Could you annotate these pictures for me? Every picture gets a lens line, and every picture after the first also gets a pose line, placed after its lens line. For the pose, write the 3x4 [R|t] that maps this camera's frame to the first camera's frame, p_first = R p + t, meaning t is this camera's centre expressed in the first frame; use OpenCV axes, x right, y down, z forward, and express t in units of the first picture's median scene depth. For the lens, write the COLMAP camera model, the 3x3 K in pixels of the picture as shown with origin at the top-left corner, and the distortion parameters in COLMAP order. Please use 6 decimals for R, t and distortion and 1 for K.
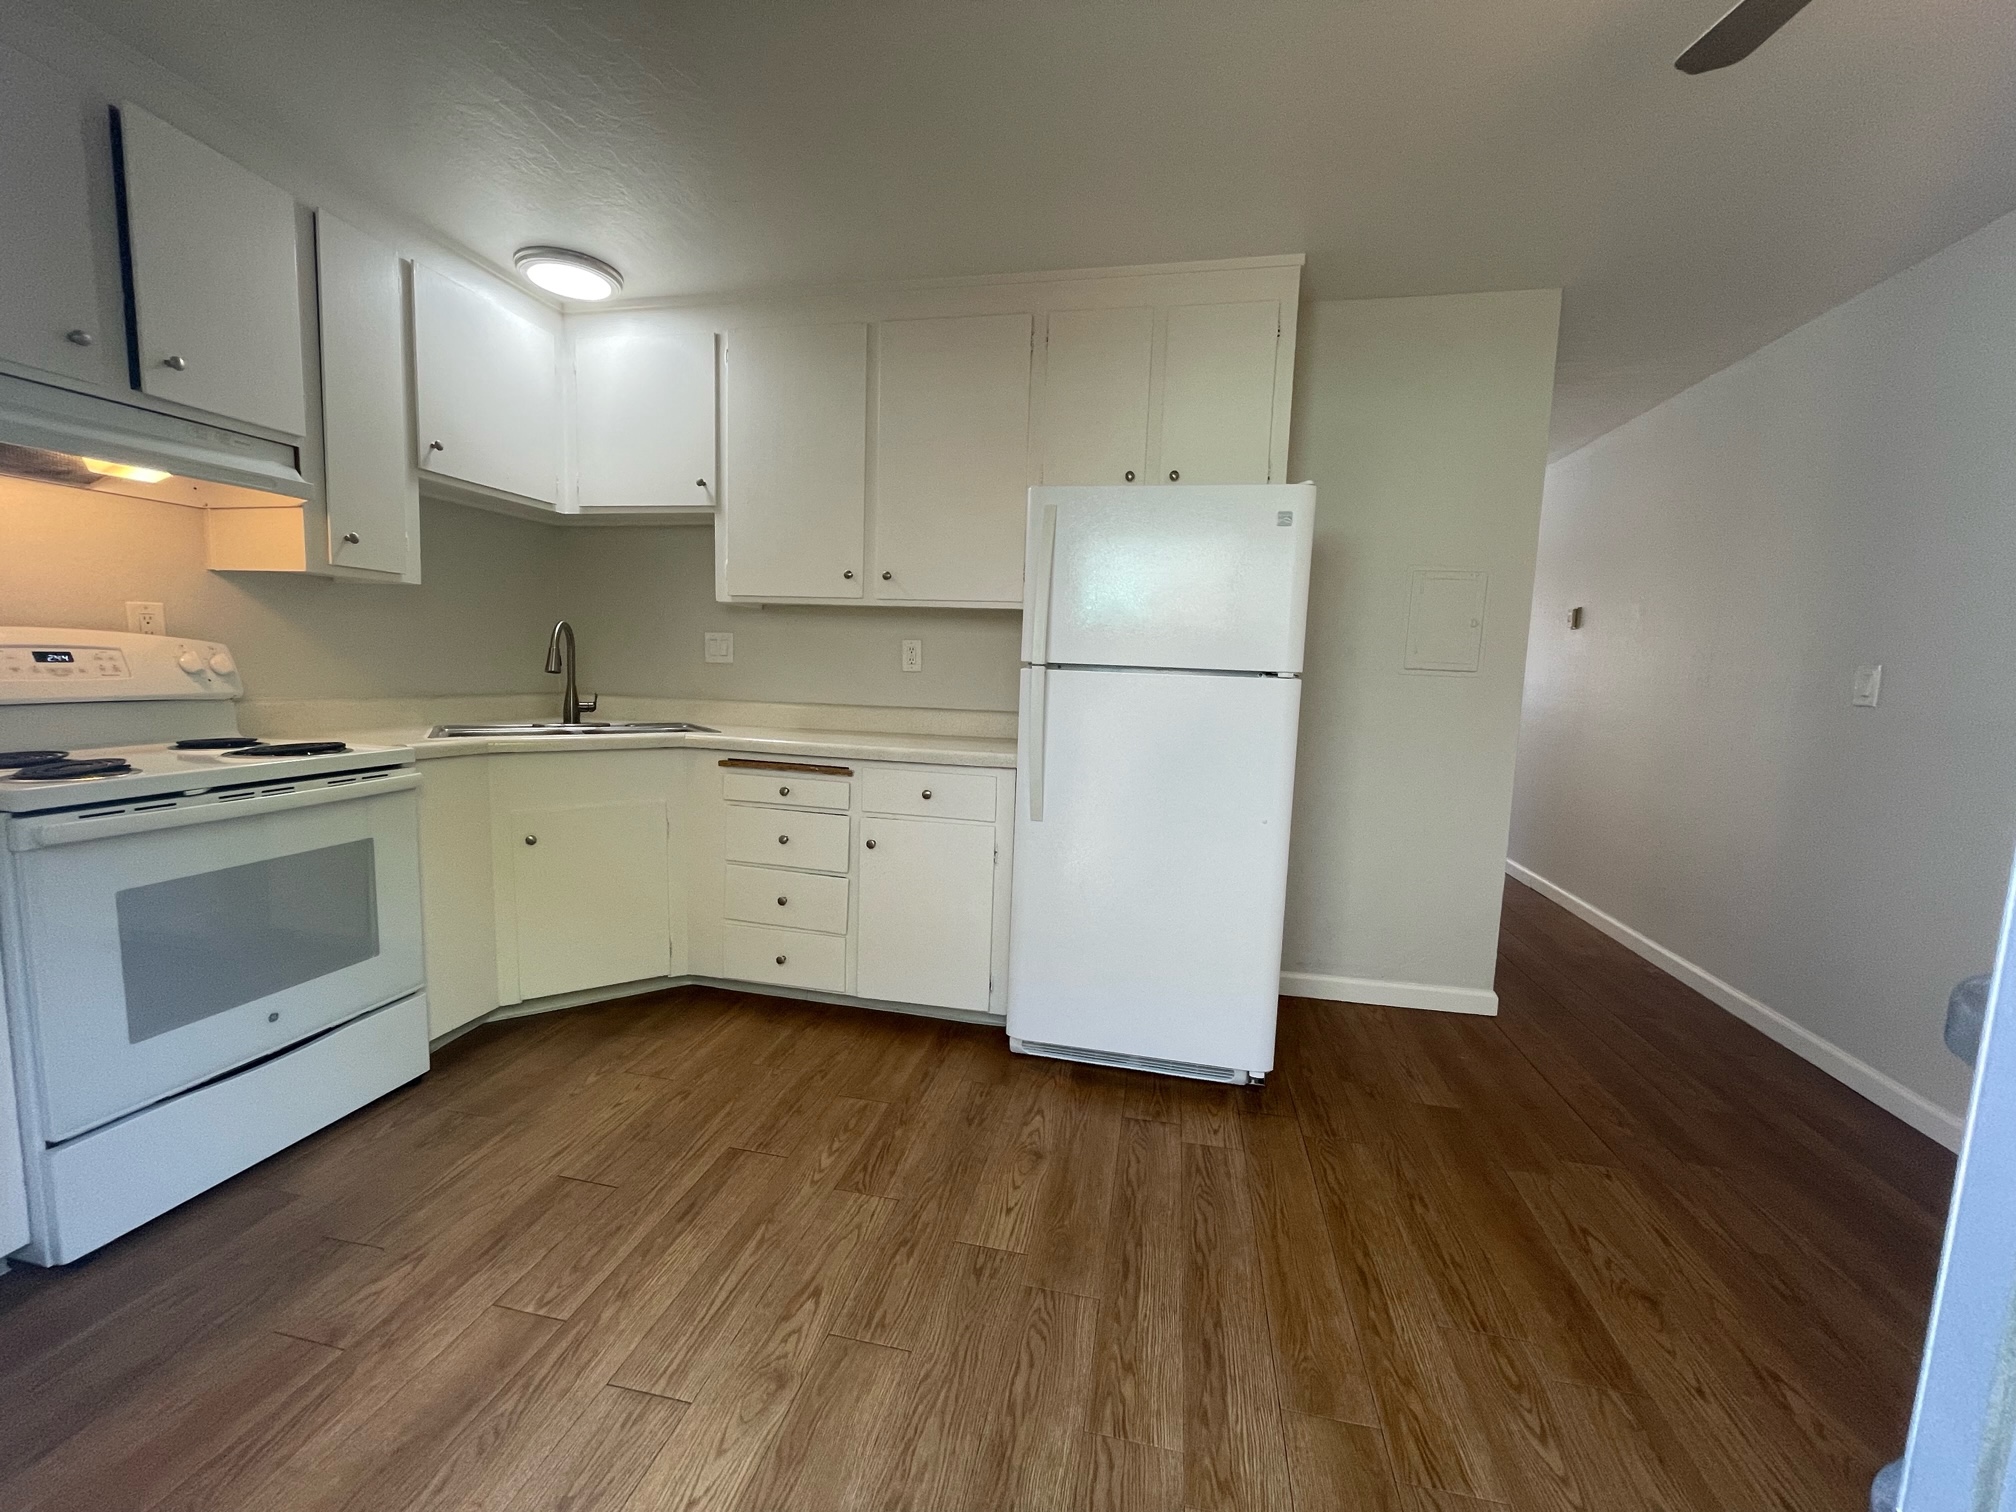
lens RADIAL K [[821.2, 0, 1008.0], [0, 821.2, 756.0], [0, 0, 1]] dist [-0.002218, -0.000181]
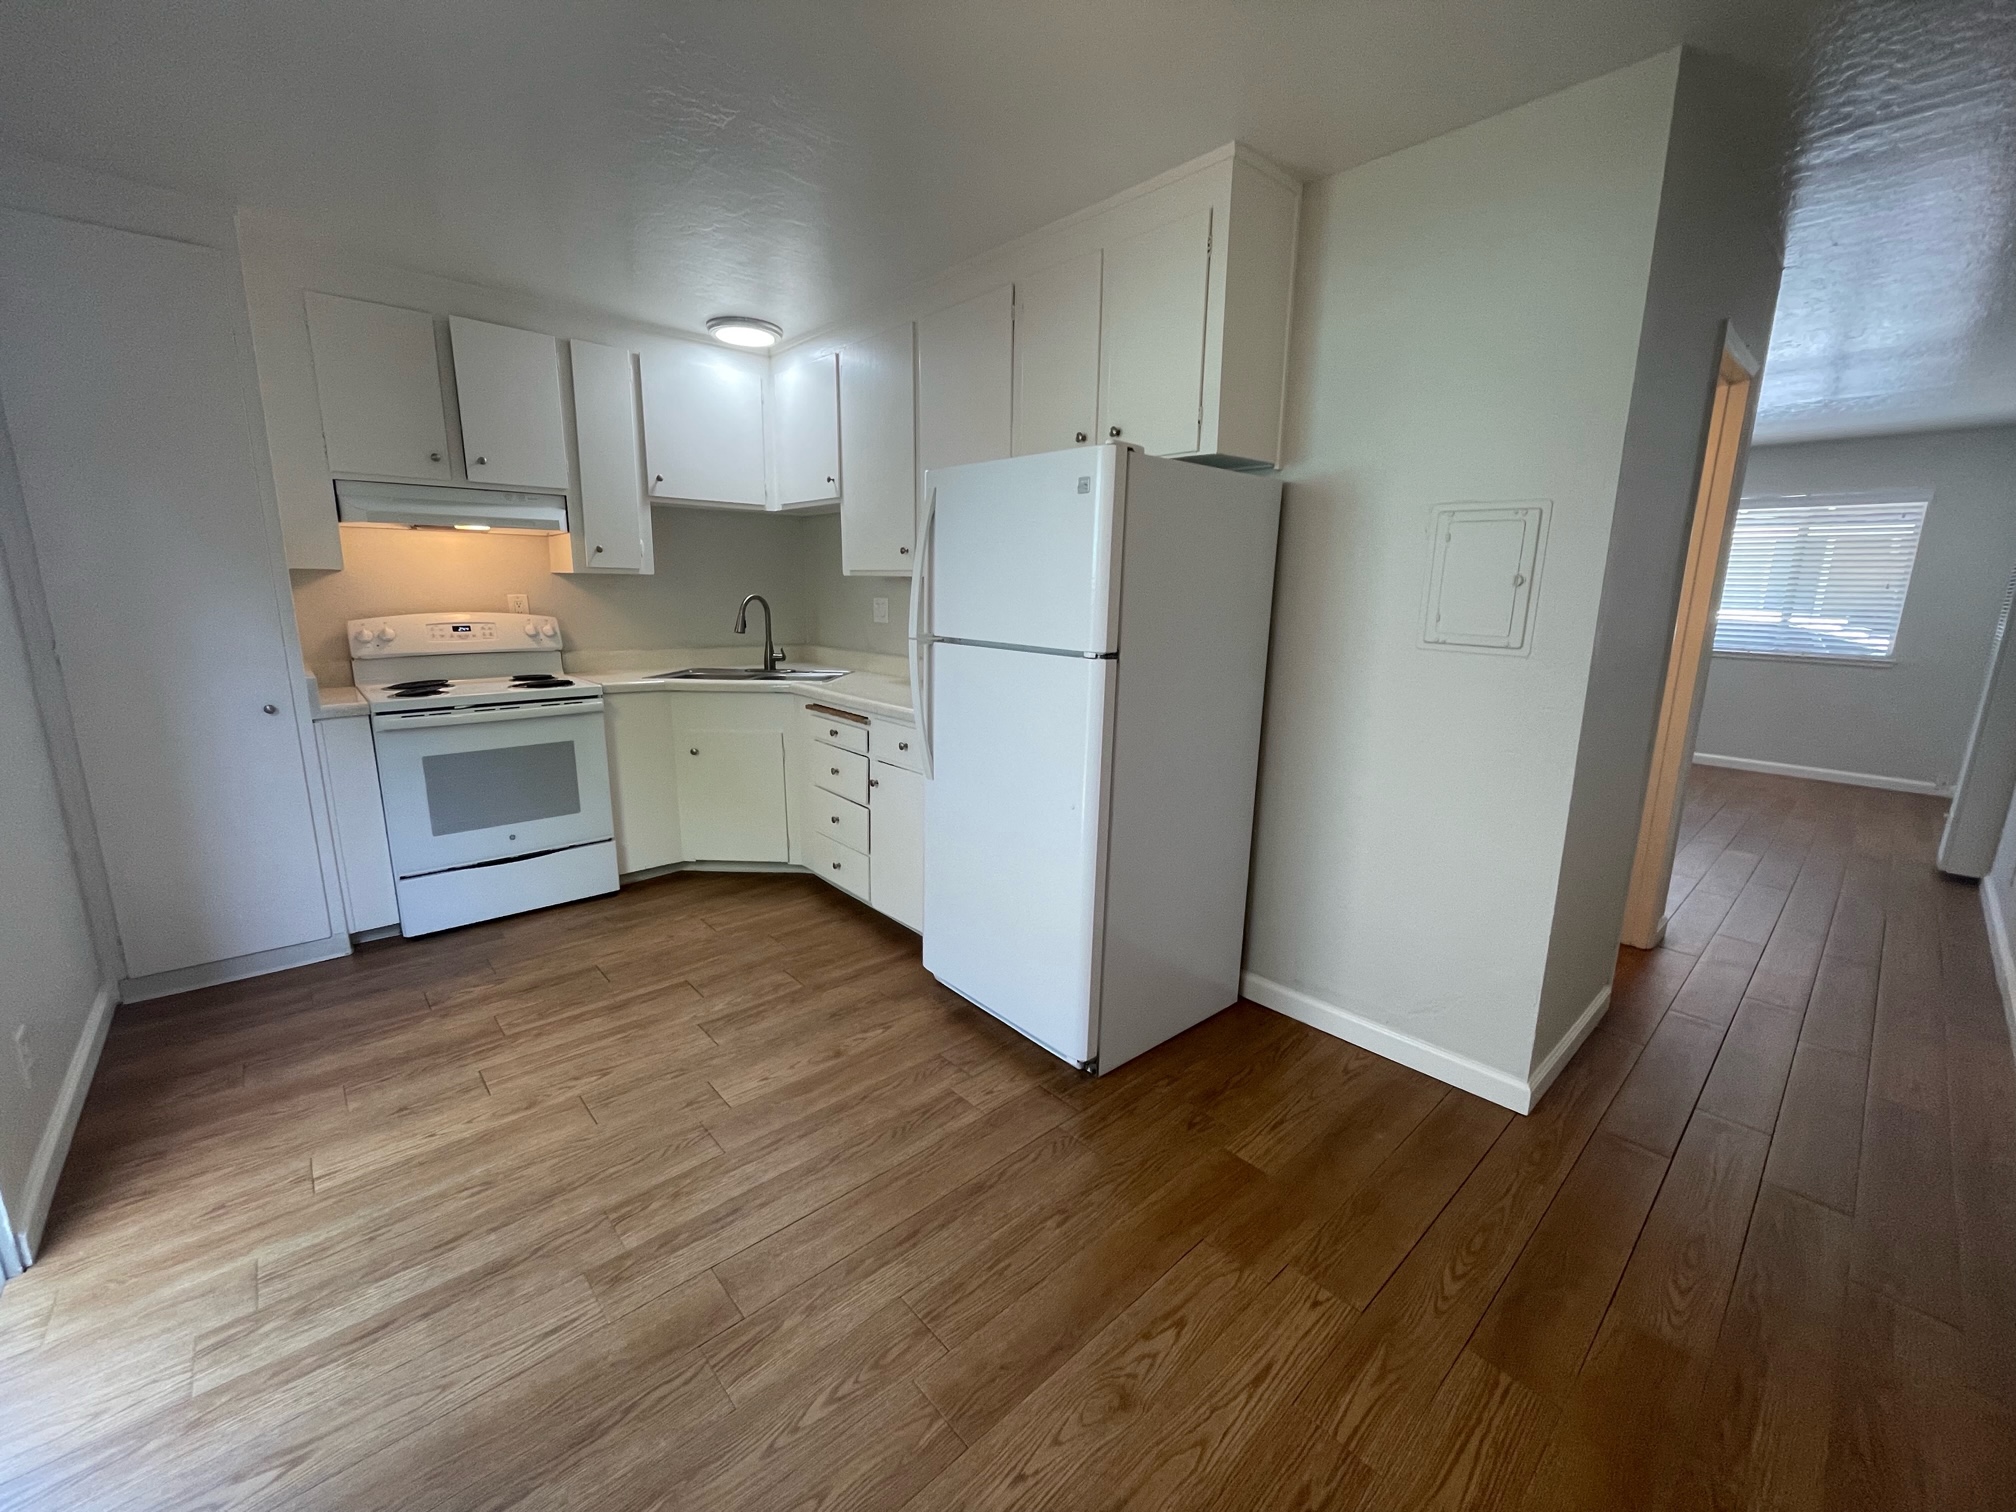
lens RADIAL K [[821.2, 0, 1008.0], [0, 821.2, 756.0], [0, 0, 1]] dist [-0.002218, -0.000181]
pose [[0.803824, 0.101131, -0.586208, 0.835367], [-0.054306, 0.993803, 0.096983, -0.070659], [0.592383, -0.046122, 0.804335, 0.191633]]
